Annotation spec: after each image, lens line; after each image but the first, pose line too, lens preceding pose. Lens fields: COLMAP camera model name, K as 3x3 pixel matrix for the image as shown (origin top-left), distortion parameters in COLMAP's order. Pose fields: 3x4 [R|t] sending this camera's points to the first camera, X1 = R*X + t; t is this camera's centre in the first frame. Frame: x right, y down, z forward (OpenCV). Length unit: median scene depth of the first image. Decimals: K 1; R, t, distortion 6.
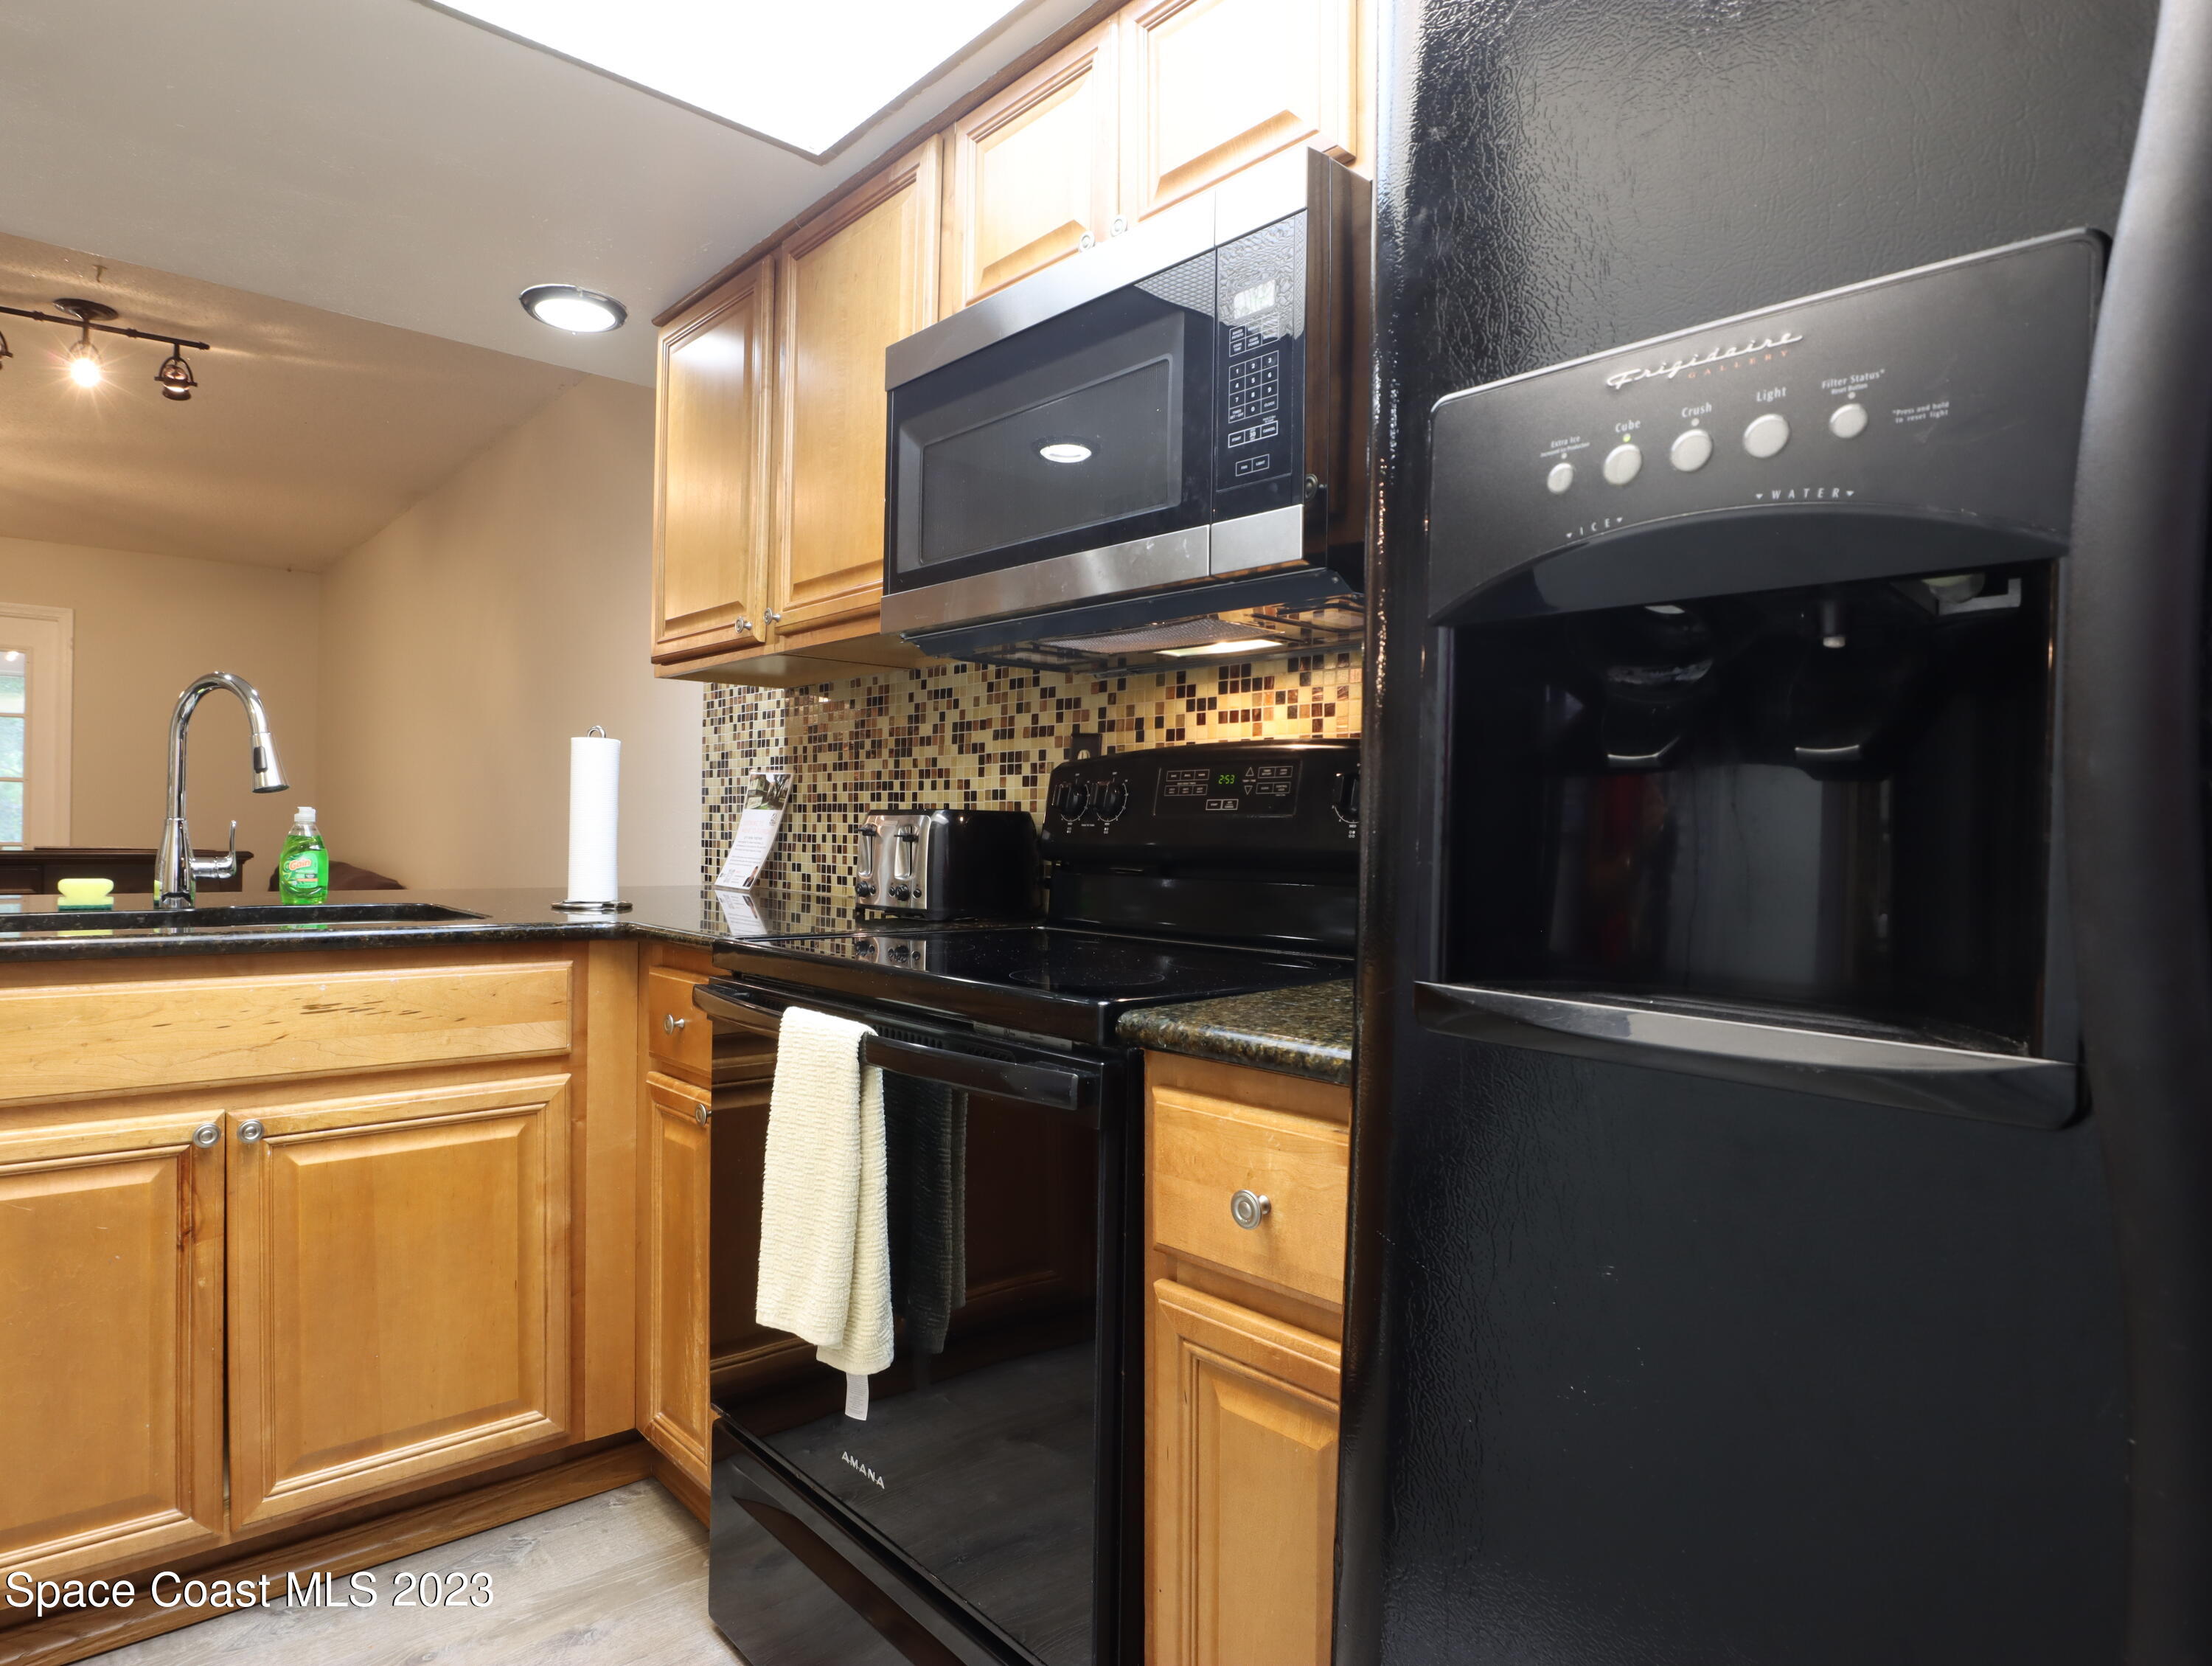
lens RADIAL K [[1260.6, 0, 1096.3], [0, 1260.6, 836.8], [0, 0, 1]] dist [-0.068410, 0.043909]
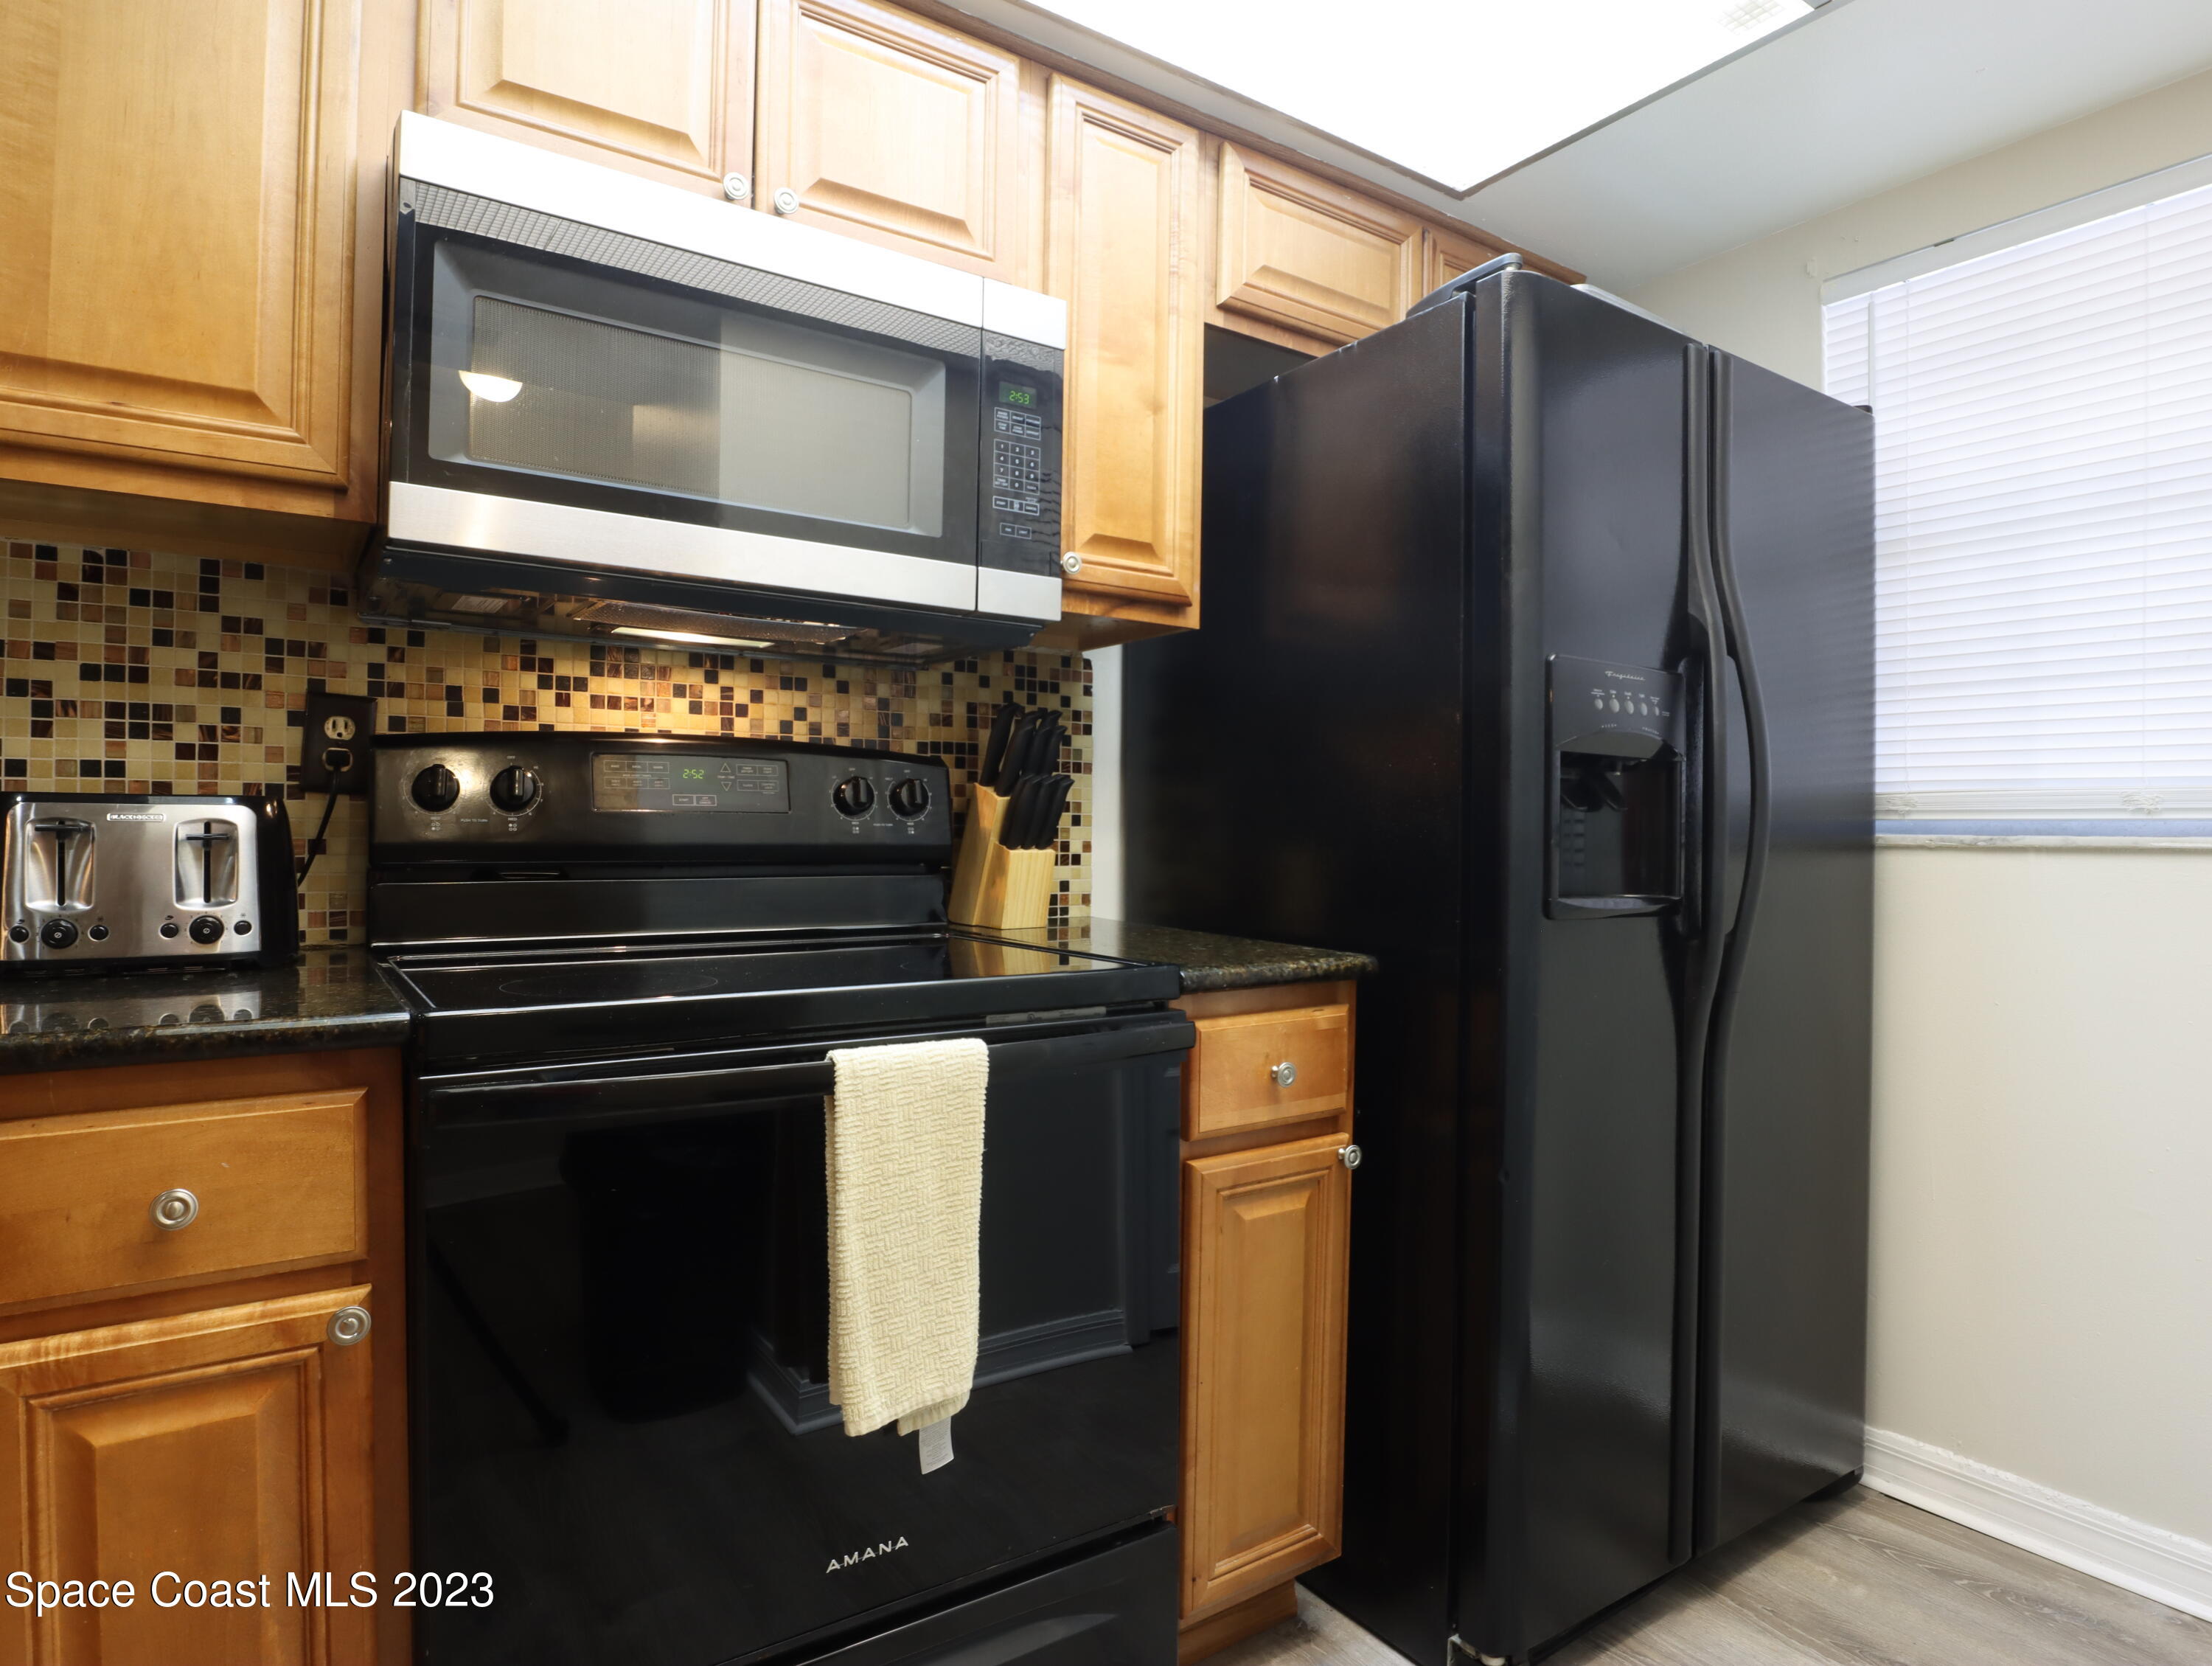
lens RADIAL K [[1261.3, 0, 1099.0], [0, 1261.3, 837.2], [0, 0, 1]] dist [-0.050932, 0.019679]
pose [[0.138688, -0.017921, 0.990174, -0.587029], [-0.002552, 0.999826, 0.018453, -0.011382], [-0.990333, -0.005086, 0.138618, 0.405261]]
